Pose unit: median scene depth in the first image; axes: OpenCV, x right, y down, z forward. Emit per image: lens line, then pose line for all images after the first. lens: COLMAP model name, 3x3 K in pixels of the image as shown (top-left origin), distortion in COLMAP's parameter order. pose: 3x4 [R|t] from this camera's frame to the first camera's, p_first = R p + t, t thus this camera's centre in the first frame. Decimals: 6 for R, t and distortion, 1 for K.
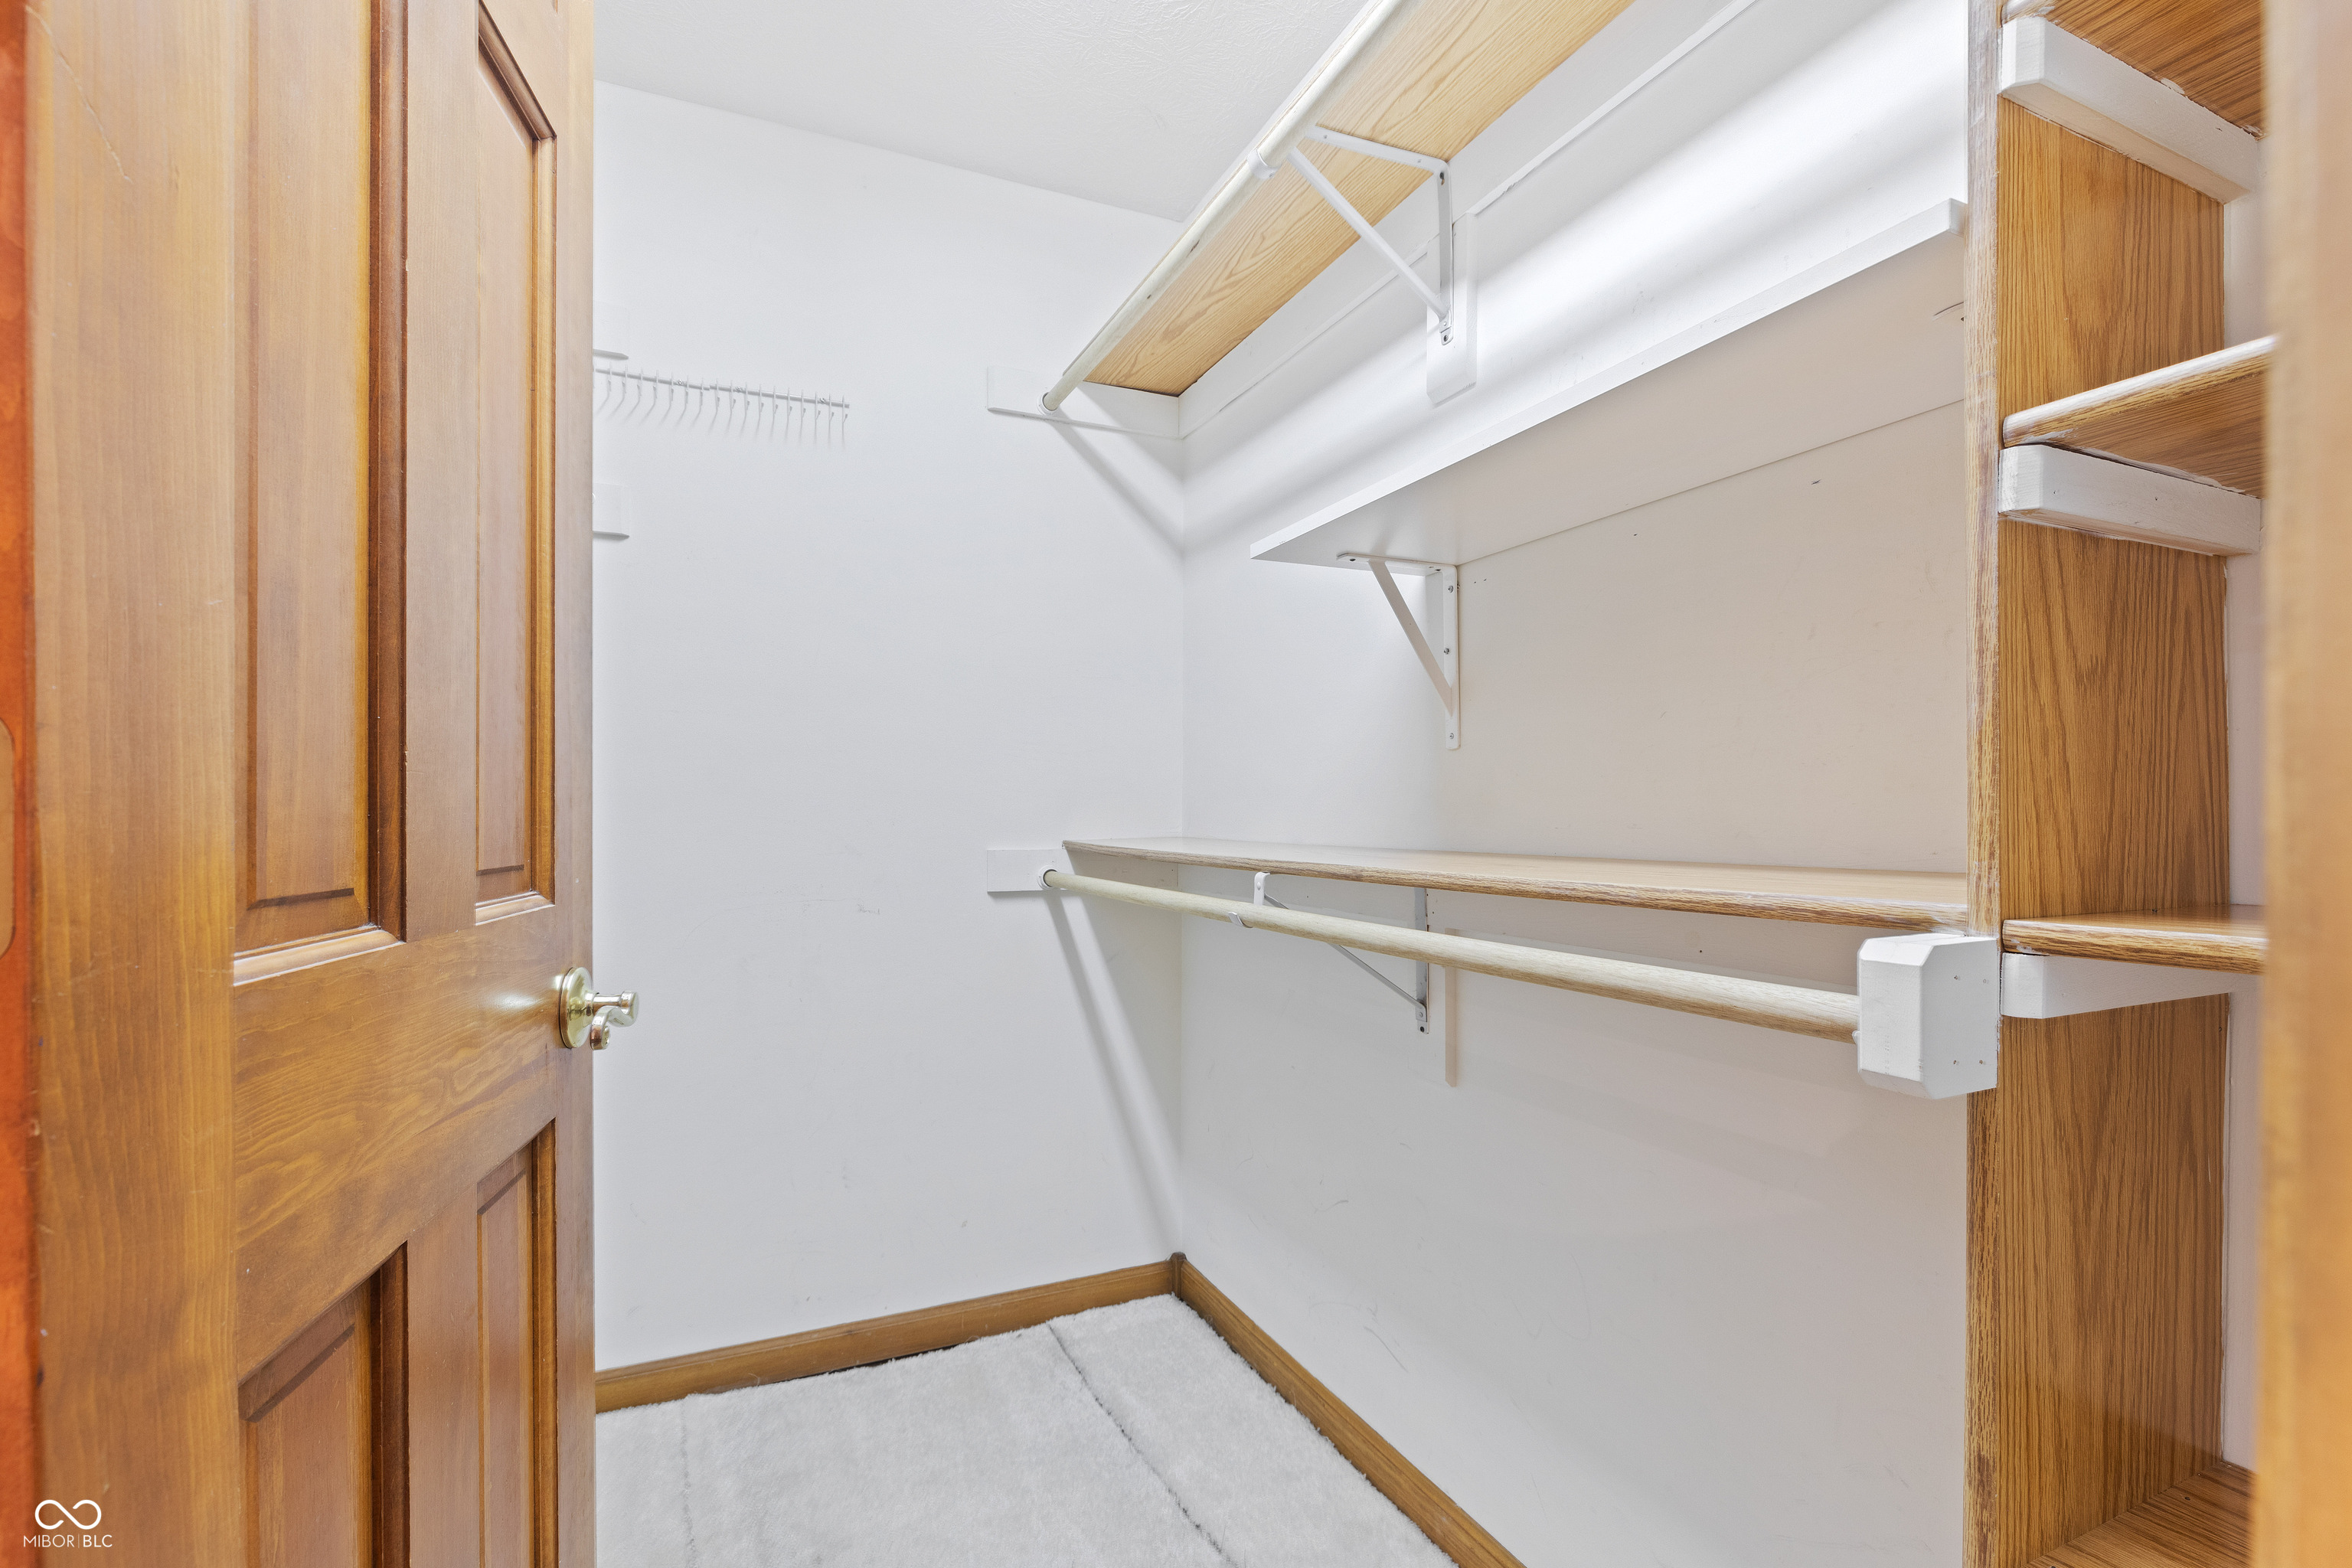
lens RADIAL K [[1099.2, 0, 1186.3], [0, 1099.2, 783.6], [0, 0, 1]] dist [-0.036207, 0.008445]
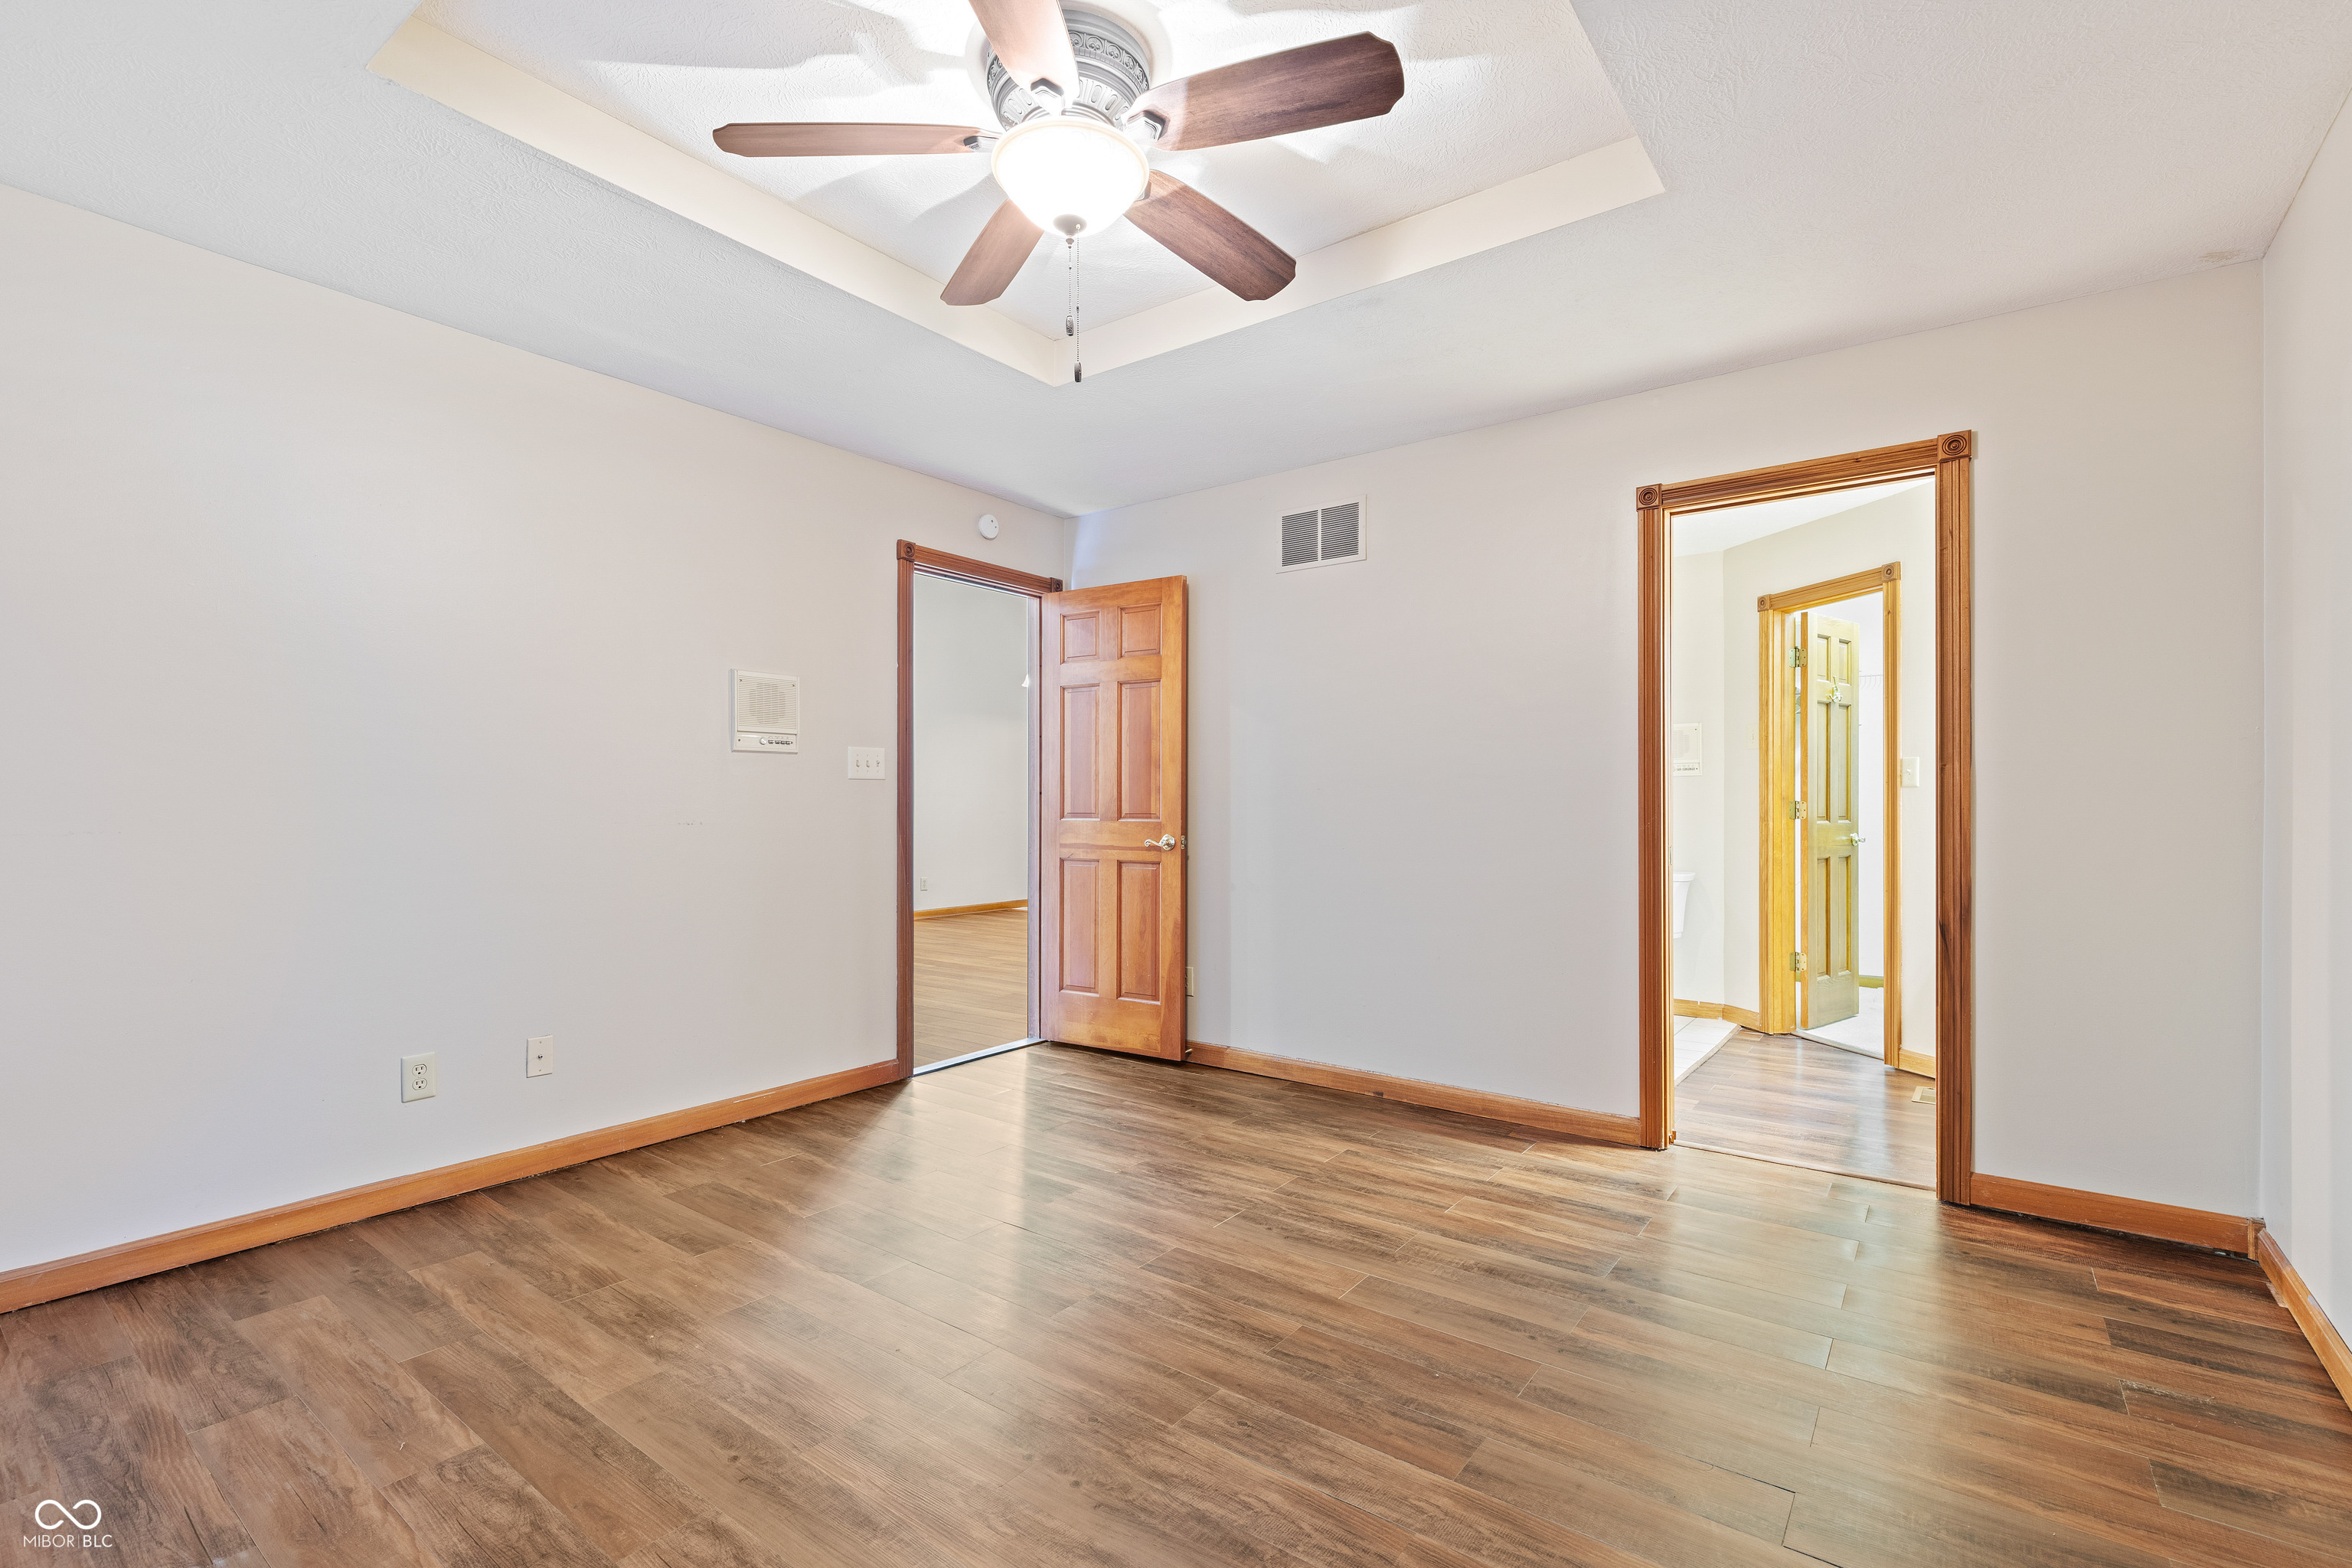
lens RADIAL K [[1053.5, 0, 1177.5], [0, 1053.5, 800.6], [0, 0, 1]] dist [0.000951, -0.000199]
pose [[0.419848, 0.007033, -0.907567, 3.746780], [0.011371, 0.999851, 0.013008, -0.164218], [0.907523, -0.015781, 0.419706, -5.754297]]
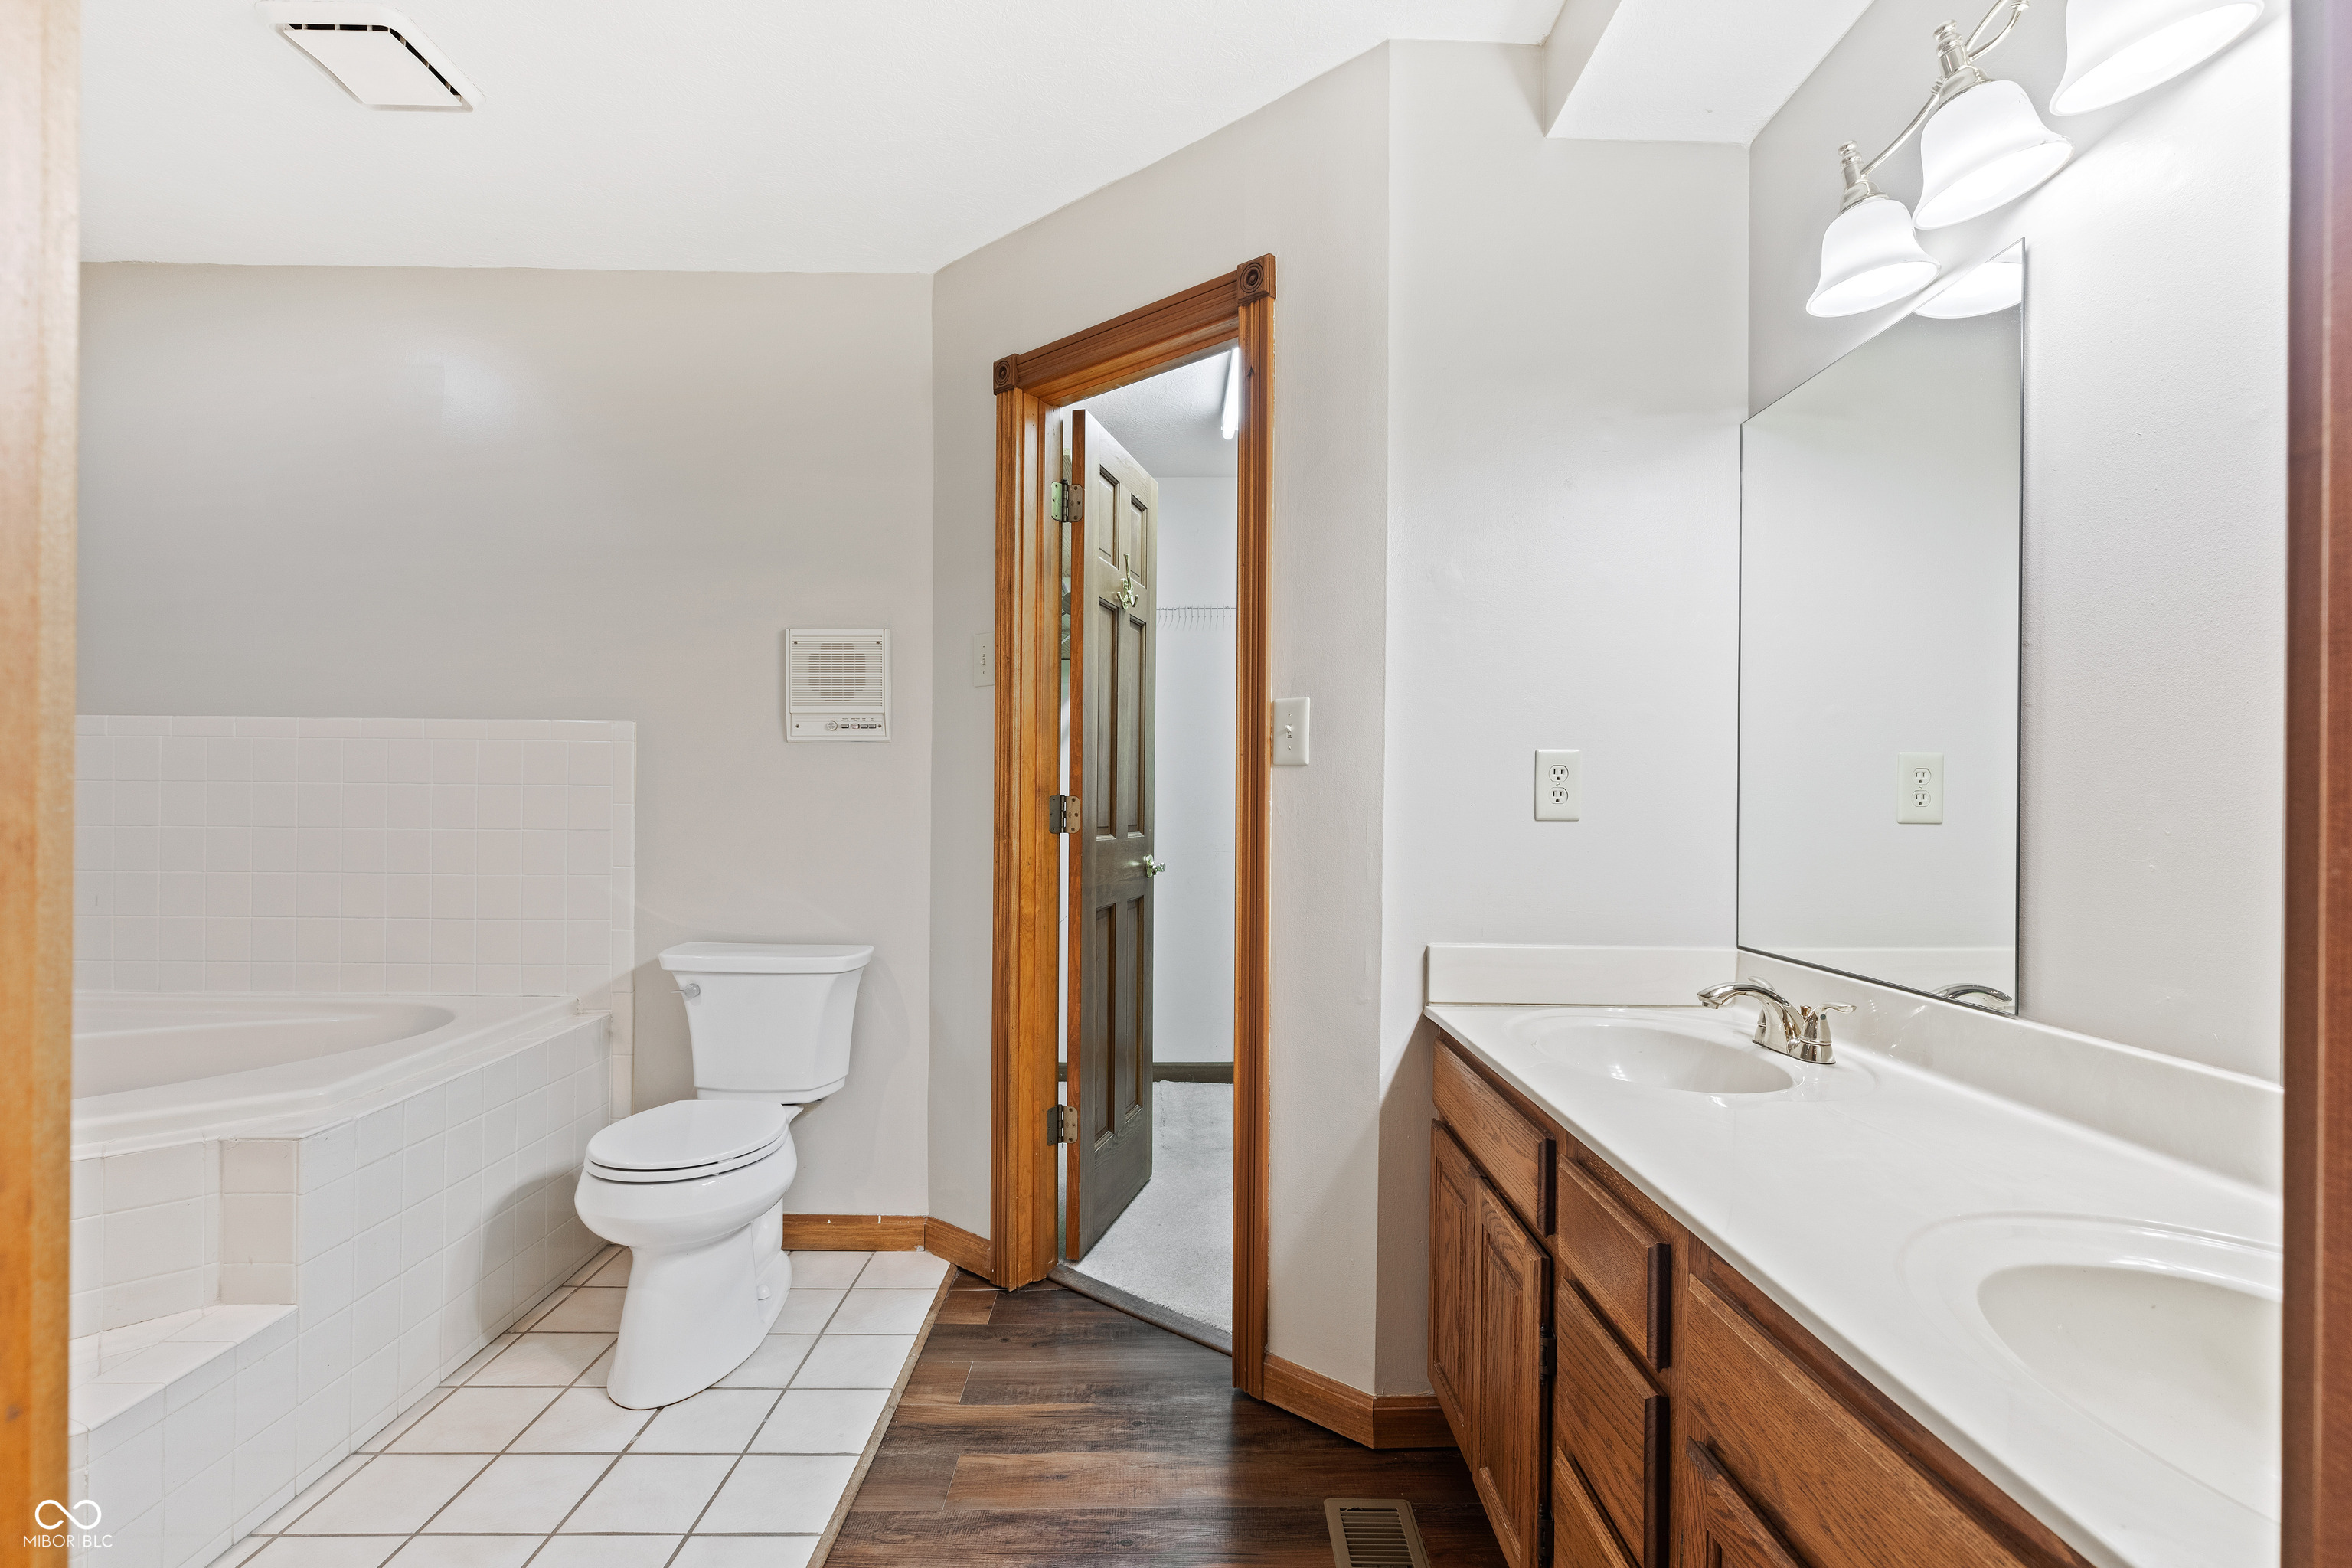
lens RADIAL K [[1076.3, 0, 1170.3], [0, 1076.3, 784.4], [0, 0, 1]] dist [0.002726, -0.000365]
pose [[0.881815, 0.006682, -0.471549, 1.266301], [-0.004731, 0.999975, 0.005324, -0.086638], [0.471572, -0.002463, 0.881824, -2.264782]]
